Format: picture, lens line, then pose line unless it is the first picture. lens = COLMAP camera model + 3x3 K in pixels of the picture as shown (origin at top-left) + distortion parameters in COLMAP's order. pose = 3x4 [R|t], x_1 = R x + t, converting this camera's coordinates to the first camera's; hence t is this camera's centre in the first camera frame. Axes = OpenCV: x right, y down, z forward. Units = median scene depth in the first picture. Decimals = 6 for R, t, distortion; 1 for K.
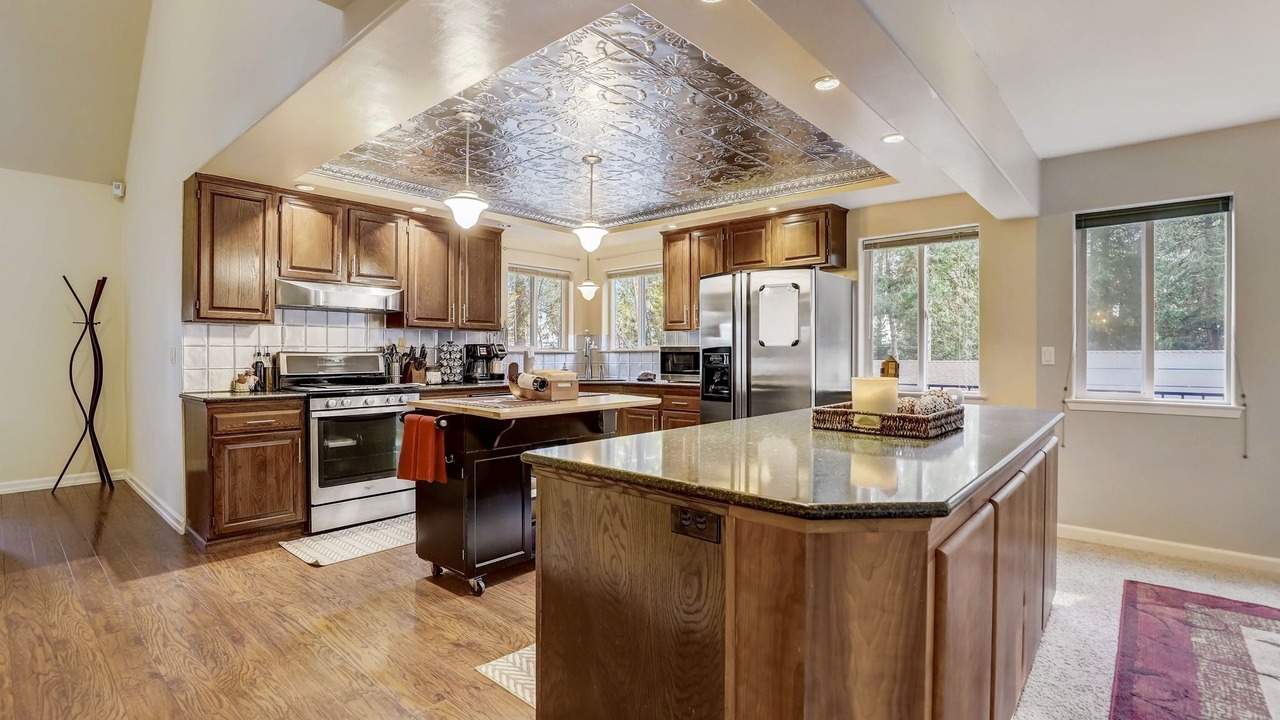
lens RADIAL K [[587.9, 0, 638.7], [0, 587.9, 354.9], [0, 0, 1]] dist [-0.029527, 0.000181]
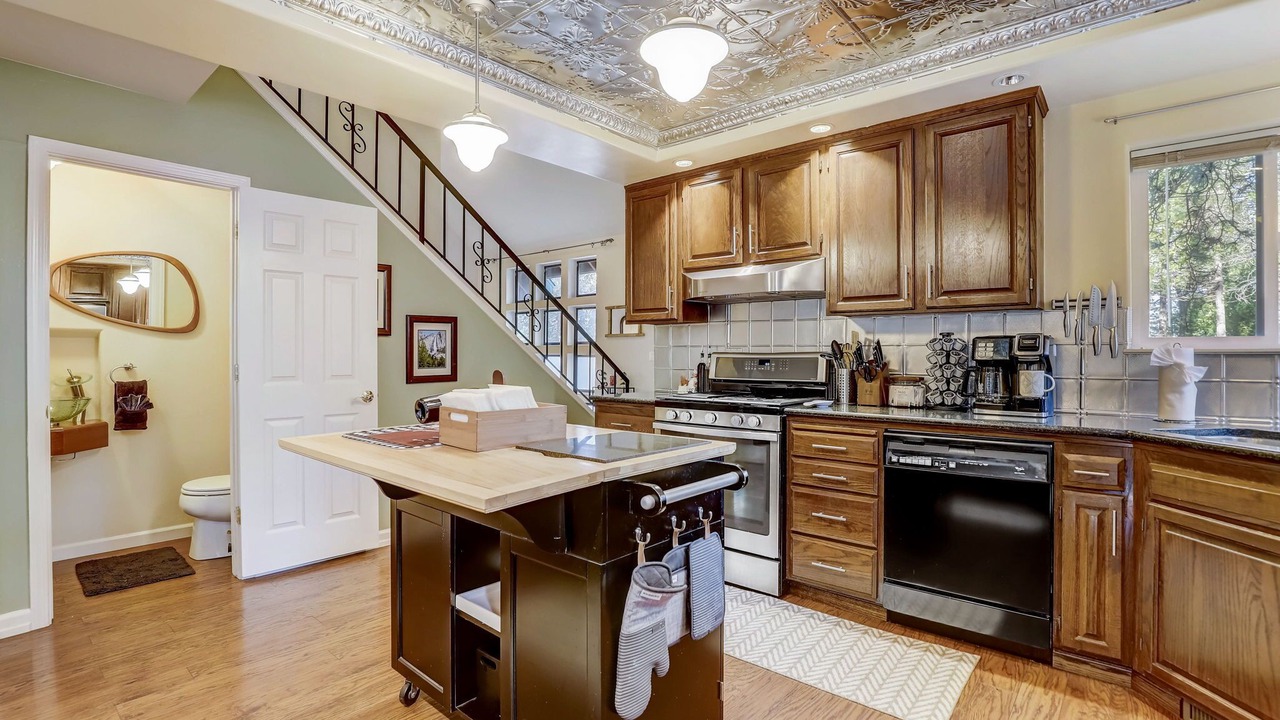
lens RADIAL K [[587.9, 0, 638.7], [0, 587.9, 354.9], [0, 0, 1]] dist [-0.029527, 0.000181]
pose [[0.007721, 0.002070, -0.999968, 0.240542], [-0.002325, 0.999995, 0.002052, -0.002593], [0.999967, 0.002309, 0.007726, 0.735929]]
